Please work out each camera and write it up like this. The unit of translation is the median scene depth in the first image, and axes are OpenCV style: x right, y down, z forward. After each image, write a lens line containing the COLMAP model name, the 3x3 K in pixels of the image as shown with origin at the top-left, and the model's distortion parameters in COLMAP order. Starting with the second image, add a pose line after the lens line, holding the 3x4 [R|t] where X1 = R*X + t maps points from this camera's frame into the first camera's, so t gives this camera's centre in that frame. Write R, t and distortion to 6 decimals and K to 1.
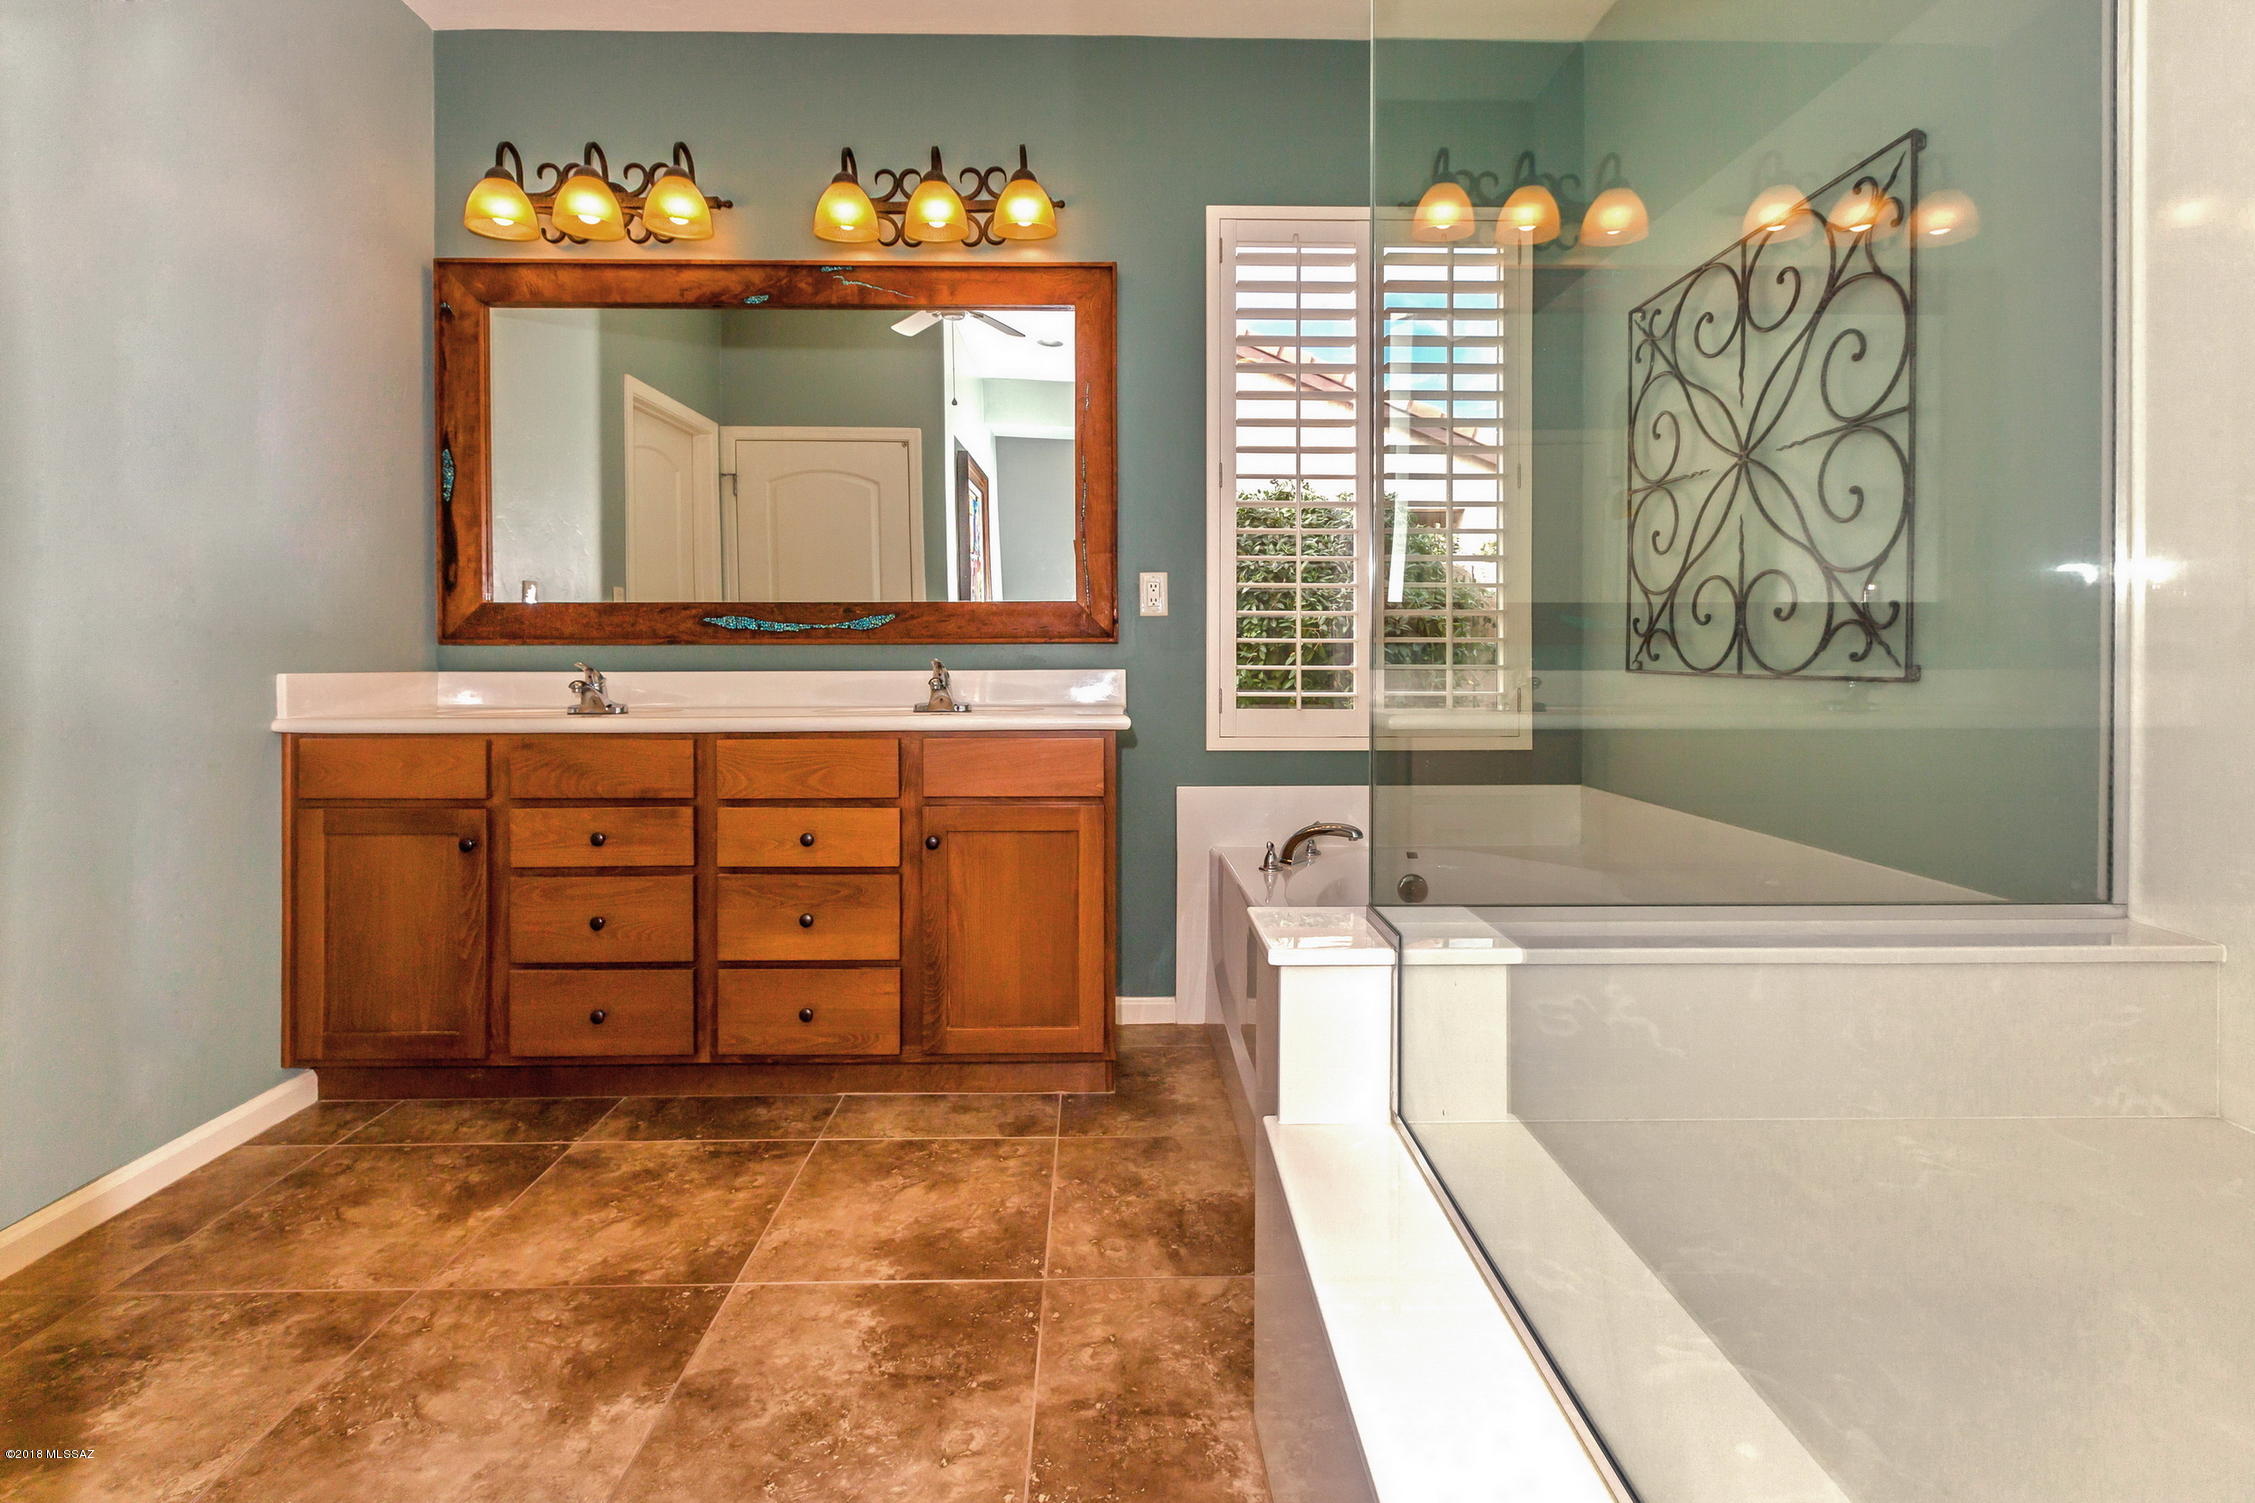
lens RADIAL K [[1052.9, 0, 1134.0], [0, 1052.9, 667.0], [0, 0, 1]] dist [0.000448, 0.000119]
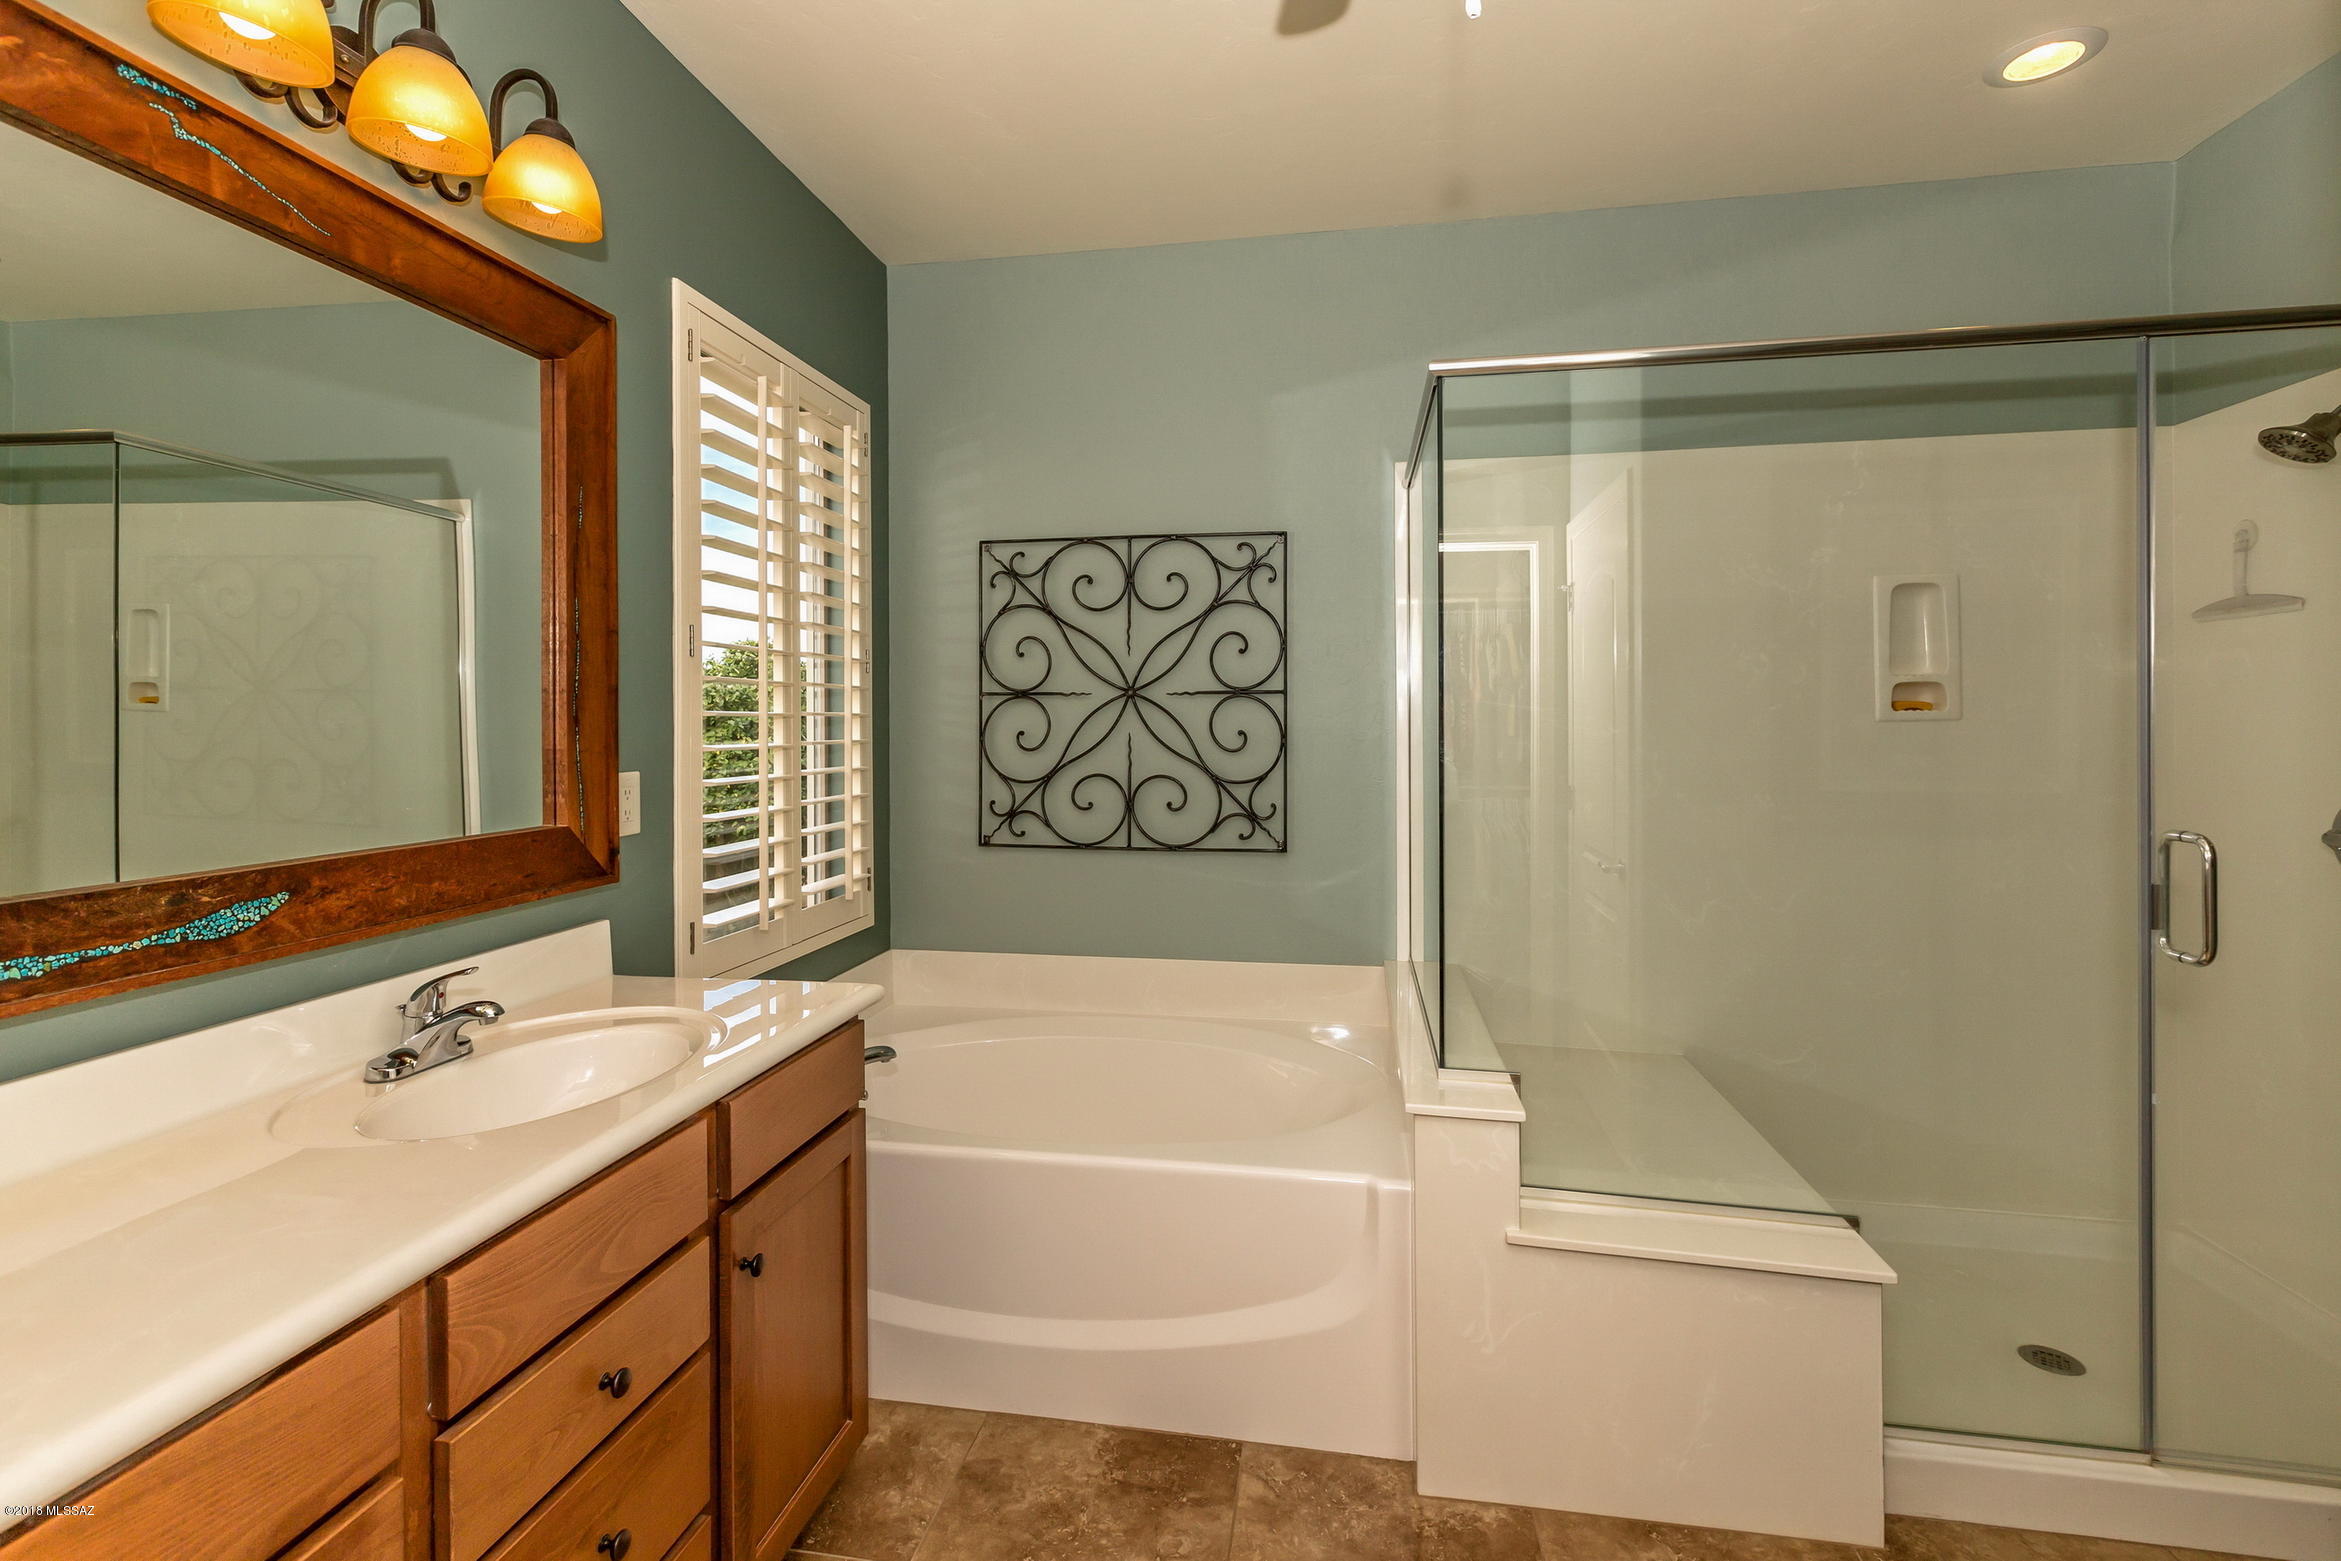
lens RADIAL K [[1078.0, 0, 1172.9], [0, 1078.0, 721.3], [0, 0, 1]] dist [0.011737, -0.000075]
pose [[0.183750, -0.000622, 0.982973, -0.809529], [0.008998, 0.999959, -0.001049, -0.156205], [-0.982932, 0.009037, 0.183748, 0.673739]]
